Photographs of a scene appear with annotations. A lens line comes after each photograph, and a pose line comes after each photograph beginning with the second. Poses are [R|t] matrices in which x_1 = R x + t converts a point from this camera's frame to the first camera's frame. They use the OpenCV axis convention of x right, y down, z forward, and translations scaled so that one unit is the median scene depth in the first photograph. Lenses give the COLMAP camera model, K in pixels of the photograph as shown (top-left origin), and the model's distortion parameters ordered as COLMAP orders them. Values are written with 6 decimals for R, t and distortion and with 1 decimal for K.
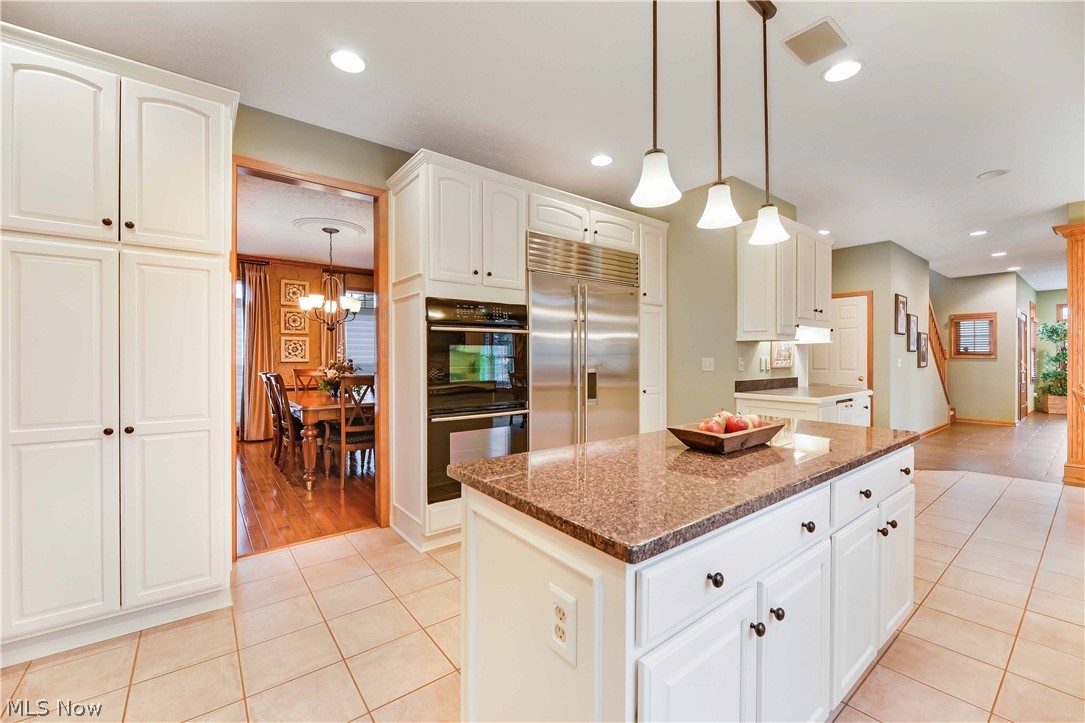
lens RADIAL K [[437.2, 0, 541.8], [0, 437.2, 359.9], [0, 0, 1]] dist [-0.001206, -0.000332]
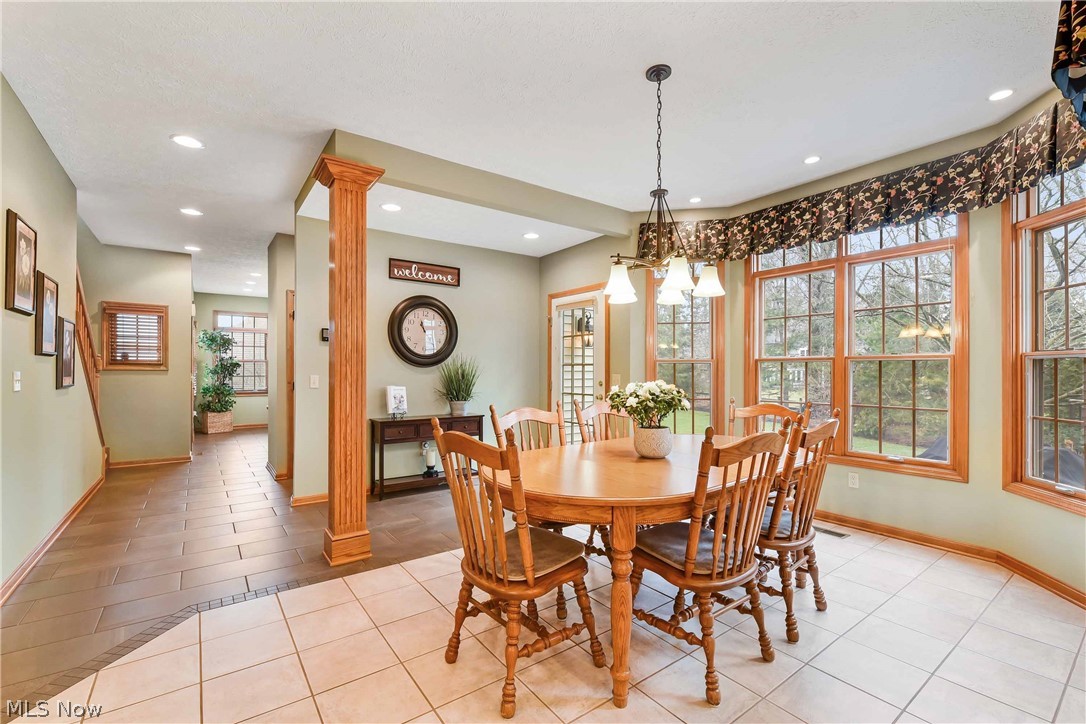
lens RADIAL K [[474.4, 0, 546.6], [0, 474.4, 368.6], [0, 0, 1]] dist [-0.001557, -0.000242]
pose [[0.025709, 0.006156, 0.999651, 0.278657], [-0.000535, 0.999981, -0.006144, -0.001599], [-0.999669, -0.000377, 0.025712, 0.354215]]
